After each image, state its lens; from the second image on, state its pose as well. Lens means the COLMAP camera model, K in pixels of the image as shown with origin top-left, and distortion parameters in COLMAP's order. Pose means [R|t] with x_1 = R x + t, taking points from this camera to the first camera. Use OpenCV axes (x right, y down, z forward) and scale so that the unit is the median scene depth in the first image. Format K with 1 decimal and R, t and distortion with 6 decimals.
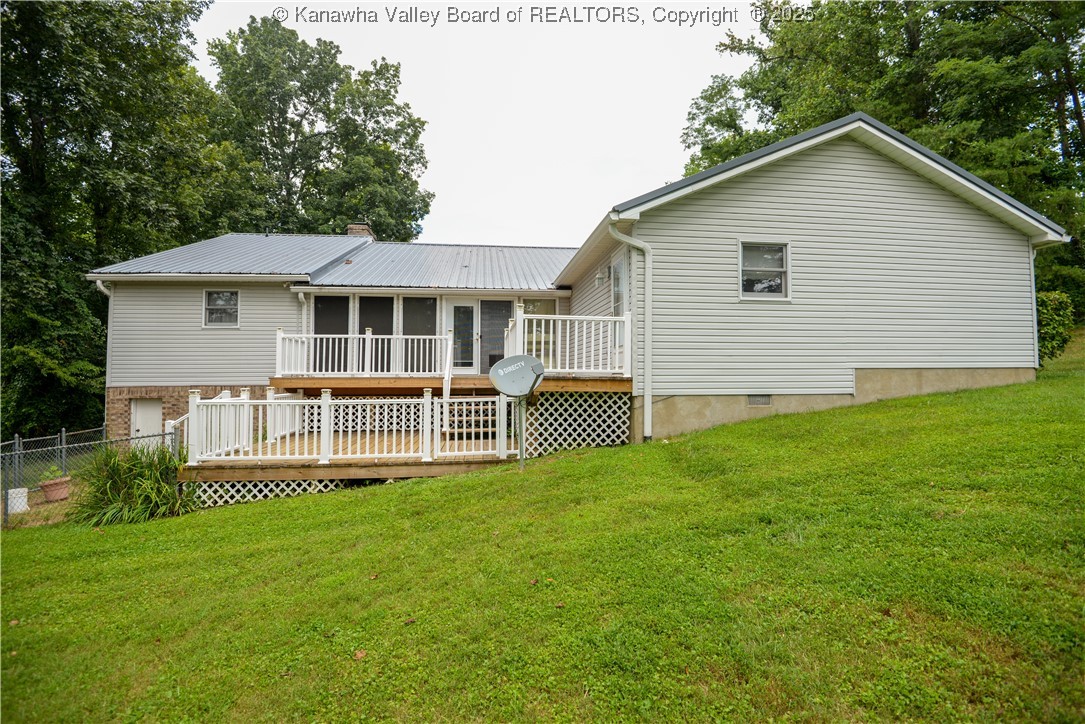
lens RADIAL K [[497.3, 0, 541.8], [0, 497.3, 364.5], [0, 0, 1]] dist [-0.033261, -0.006736]
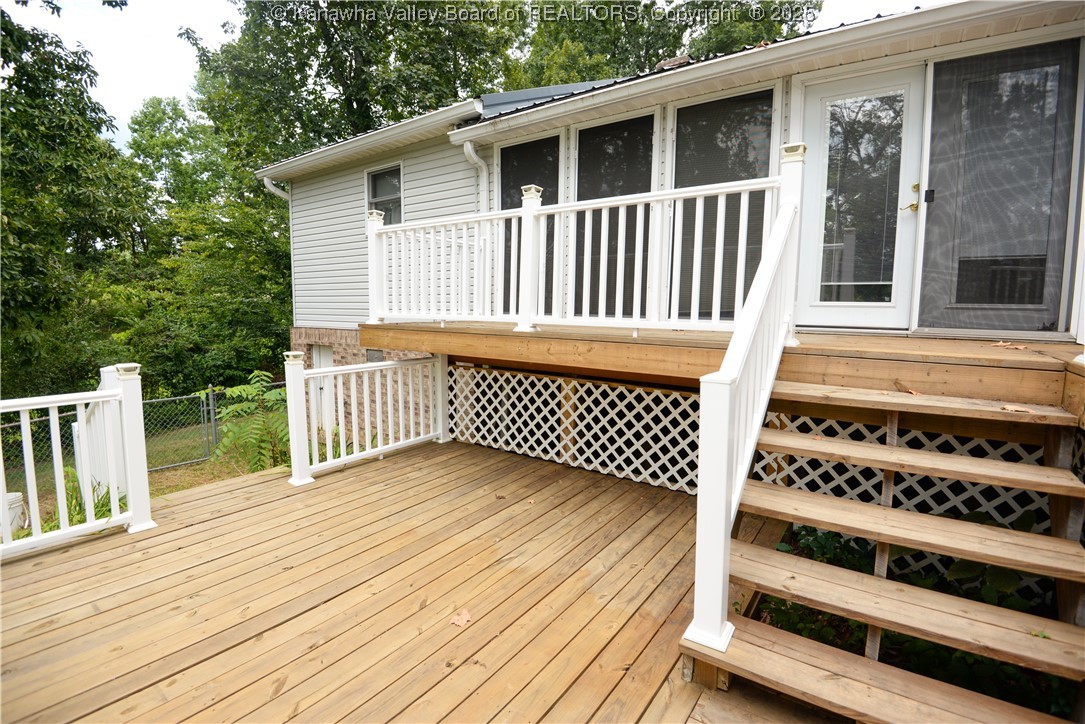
lens RADIAL K [[497.3, 0, 545.2], [0, 497.3, 357.9], [0, 0, 1]] dist [-0.033261, -0.006736]
pose [[0.740529, 0.080523, -0.667183, -0.099522], [0.003415, 0.992332, 0.123556, 0.001635], [0.672016, -0.093776, 0.734575, 0.679447]]
